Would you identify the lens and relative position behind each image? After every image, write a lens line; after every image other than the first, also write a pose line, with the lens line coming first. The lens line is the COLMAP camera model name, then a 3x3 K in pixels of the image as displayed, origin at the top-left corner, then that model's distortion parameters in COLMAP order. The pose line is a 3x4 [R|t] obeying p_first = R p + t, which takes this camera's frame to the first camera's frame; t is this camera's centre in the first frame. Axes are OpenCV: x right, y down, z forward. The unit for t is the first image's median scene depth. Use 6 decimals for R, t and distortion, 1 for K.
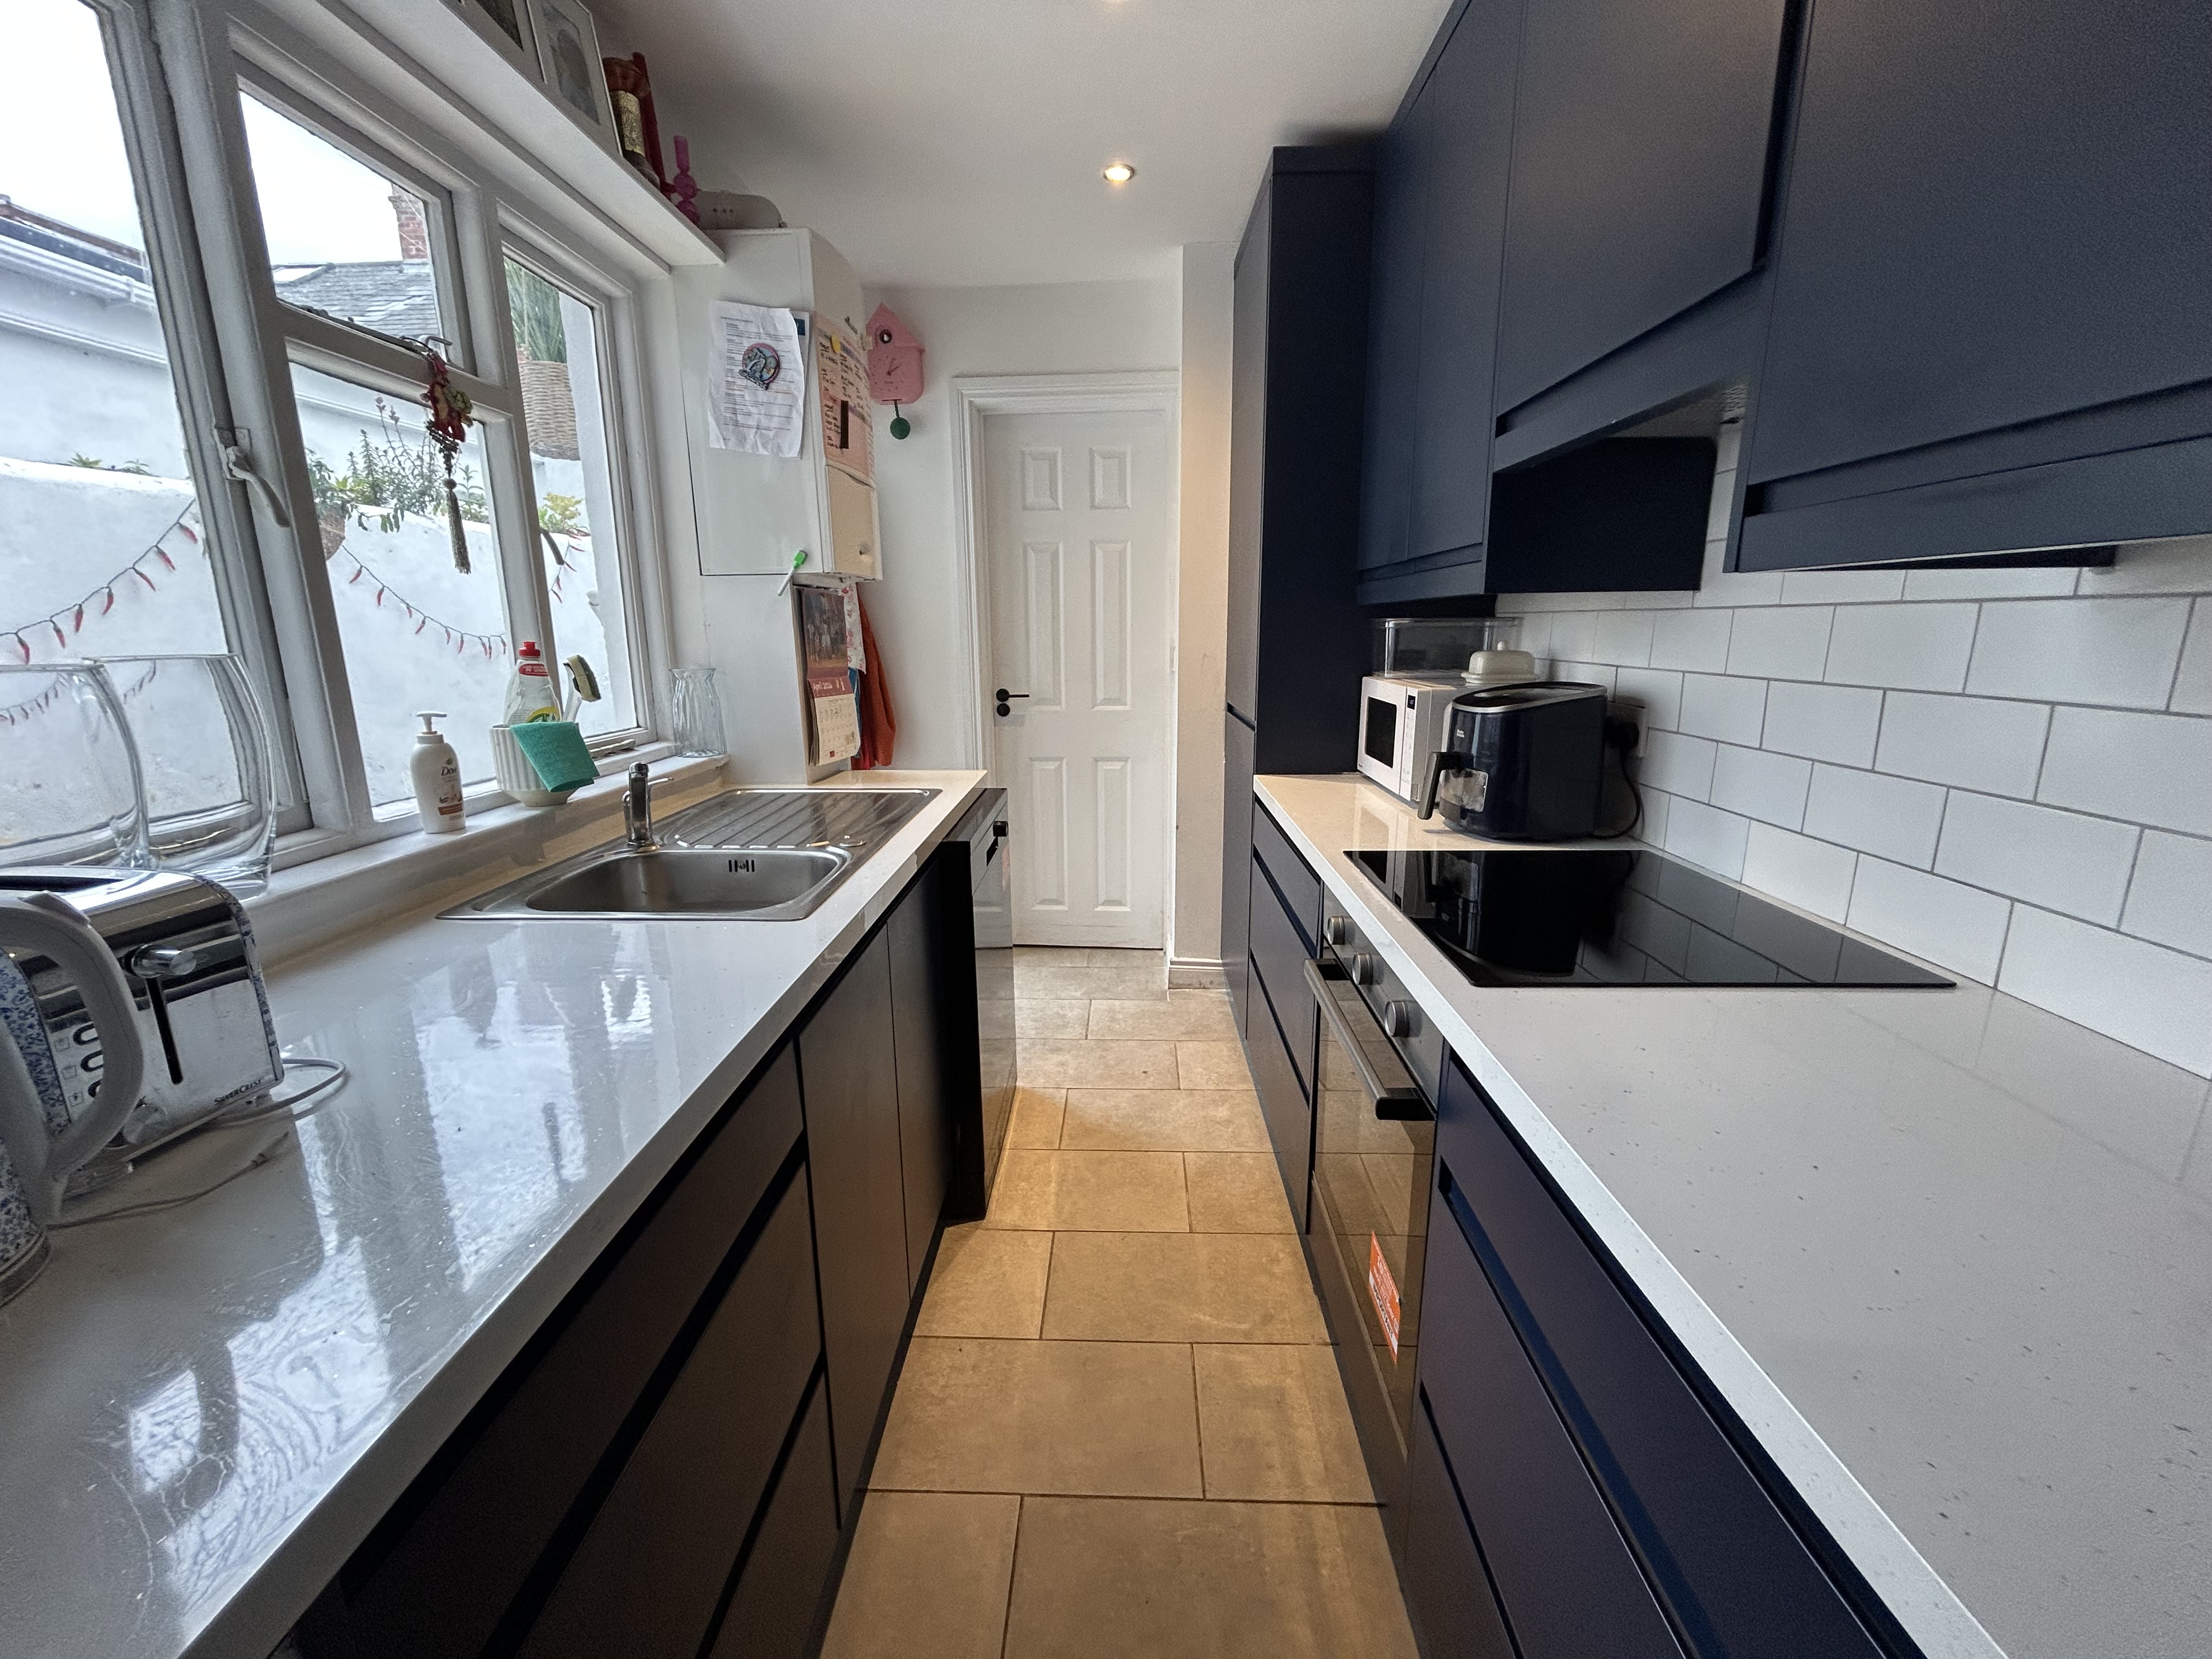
lens RADIAL K [[896.9, 0, 1103.1], [0, 896.9, 823.0], [0, 0, 1]] dist [-0.000767, -0.000084]
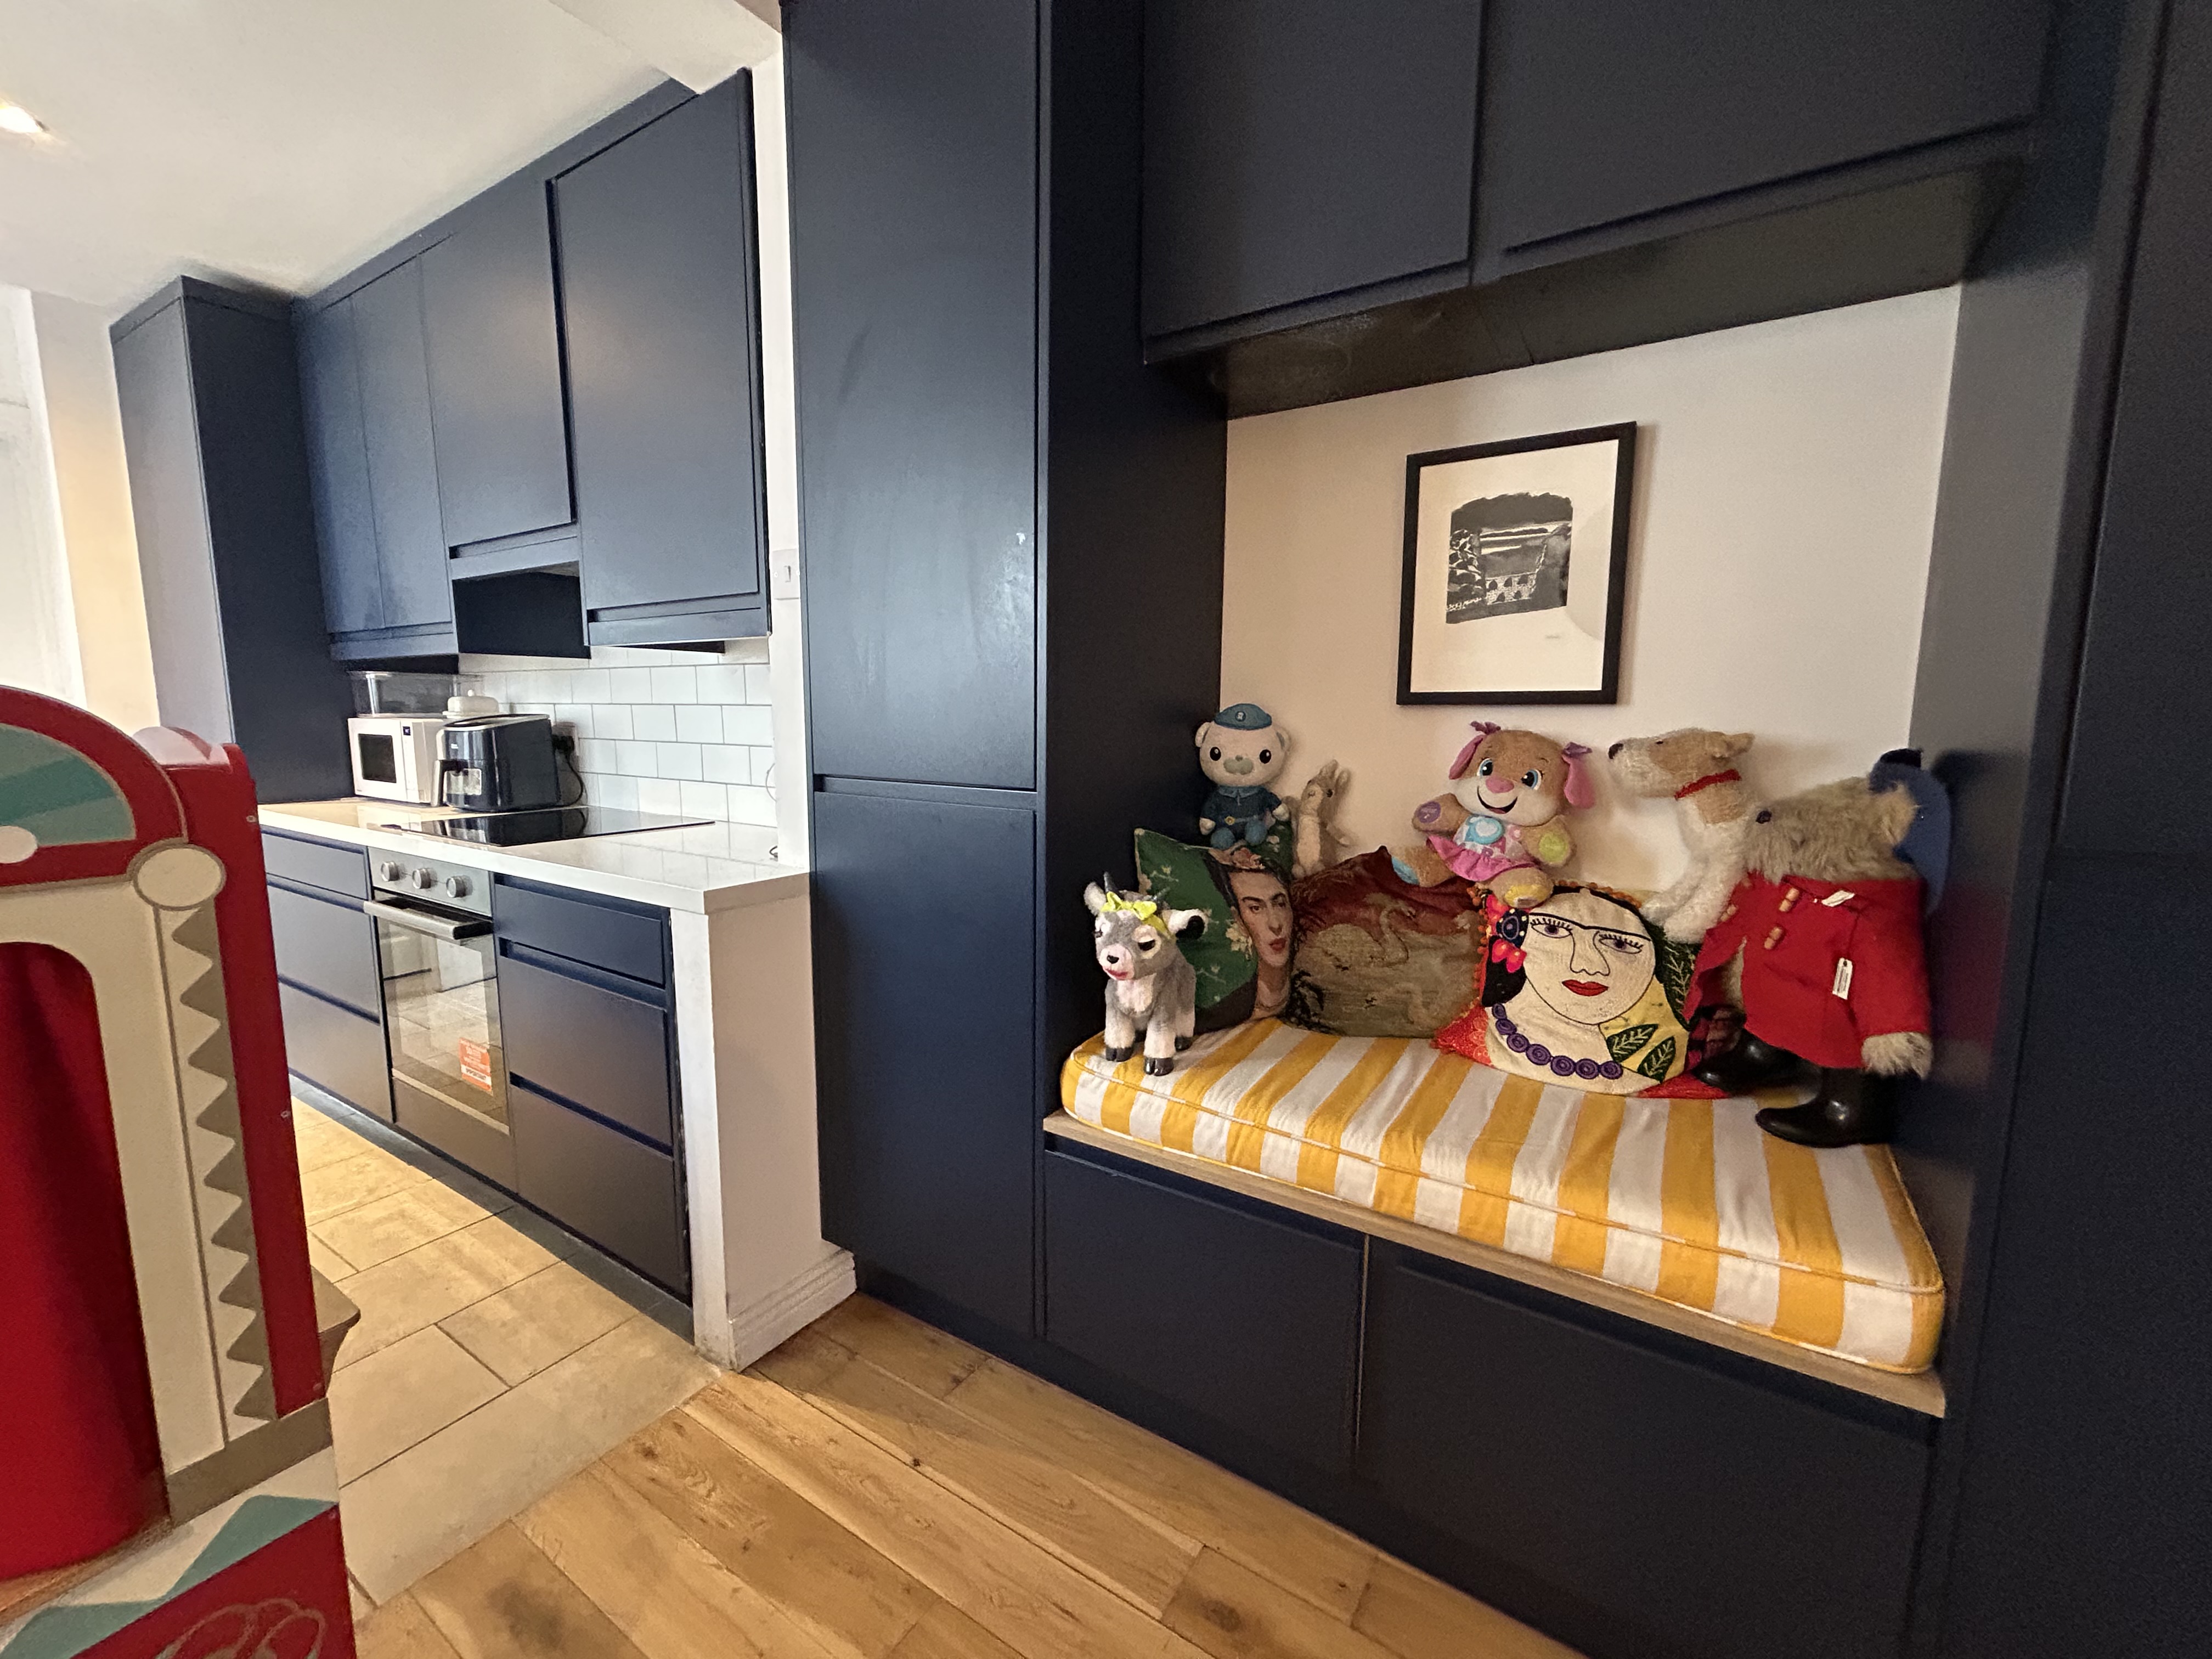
lens RADIAL K [[896.9, 0, 1099.0], [0, 896.9, 830.7], [0, 0, 1]] dist [-0.000767, -0.000084]
pose [[0.507302, -0.104314, 0.855432, -0.297550], [0.176027, 0.984261, 0.015633, 0.173976], [-0.843599, 0.142649, 0.517679, -0.560966]]
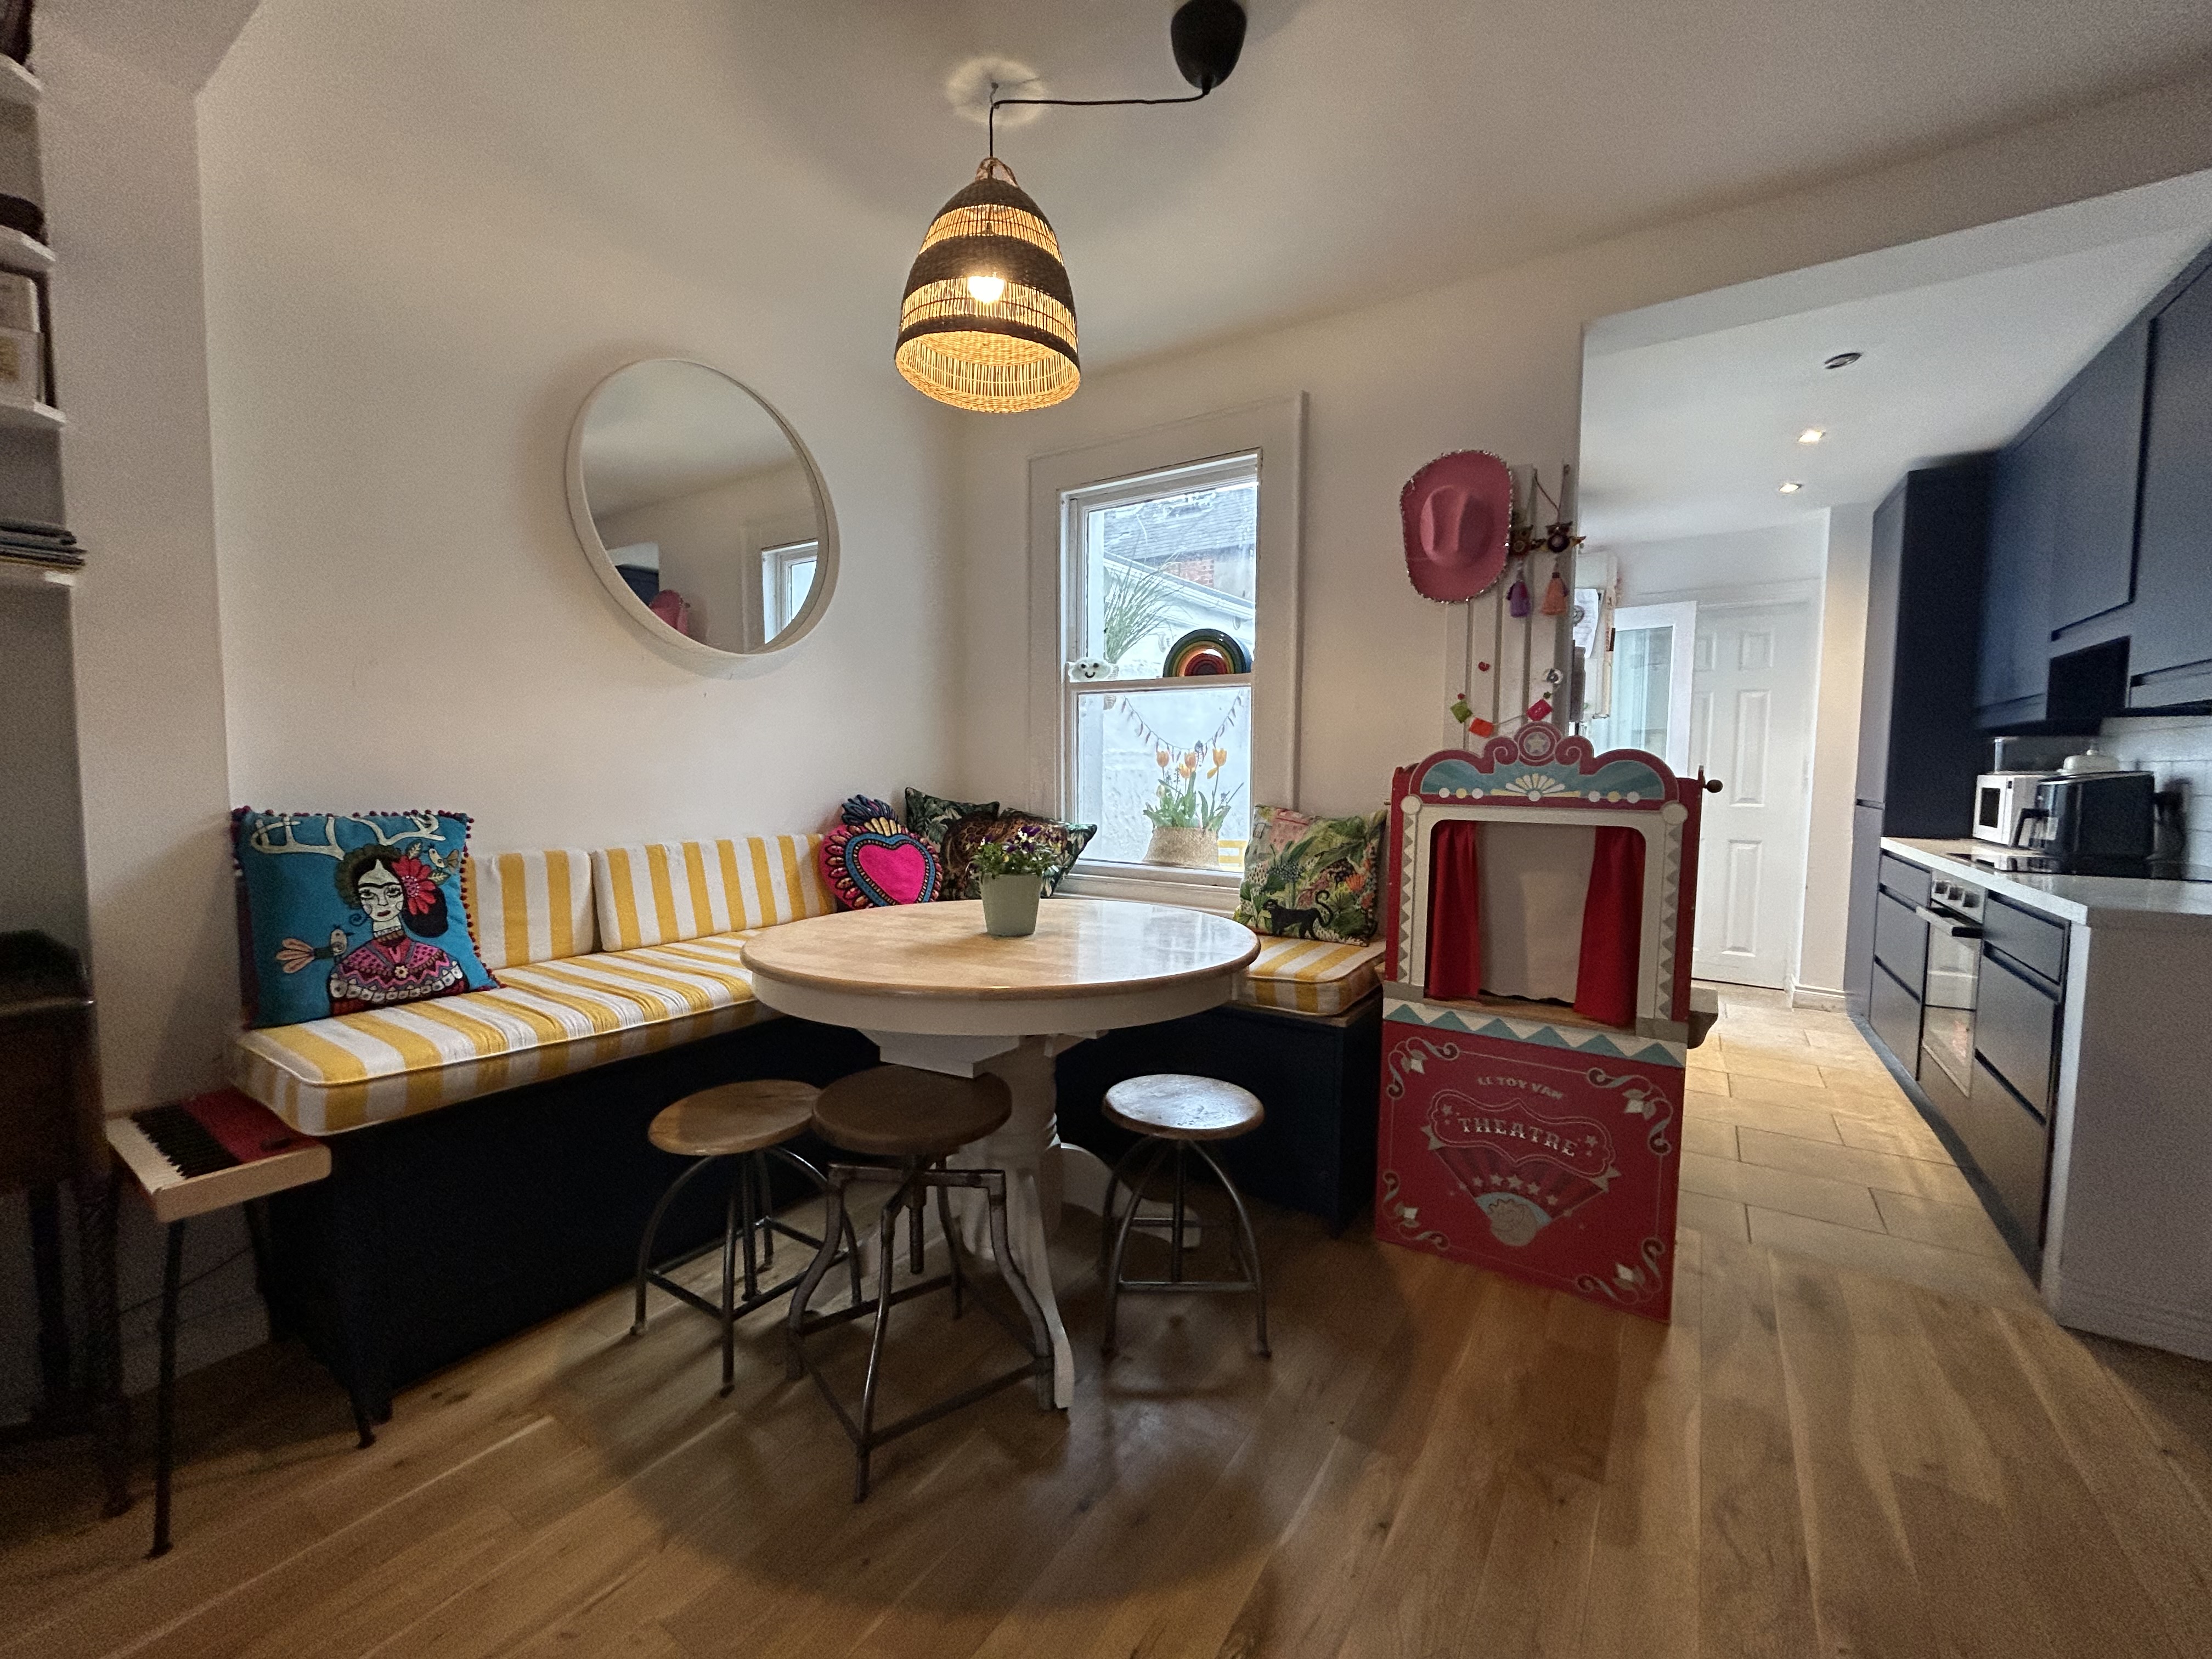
lens RADIAL K [[896.9, 0, 1088.2], [0, 896.9, 831.0], [0, 0, 1]] dist [-0.000767, -0.000084]
pose [[0.850166, 0.049169, -0.524214, -0.222475], [-0.125064, 0.985993, -0.110345, 0.332573], [0.511446, 0.159372, 0.844407, -1.209225]]
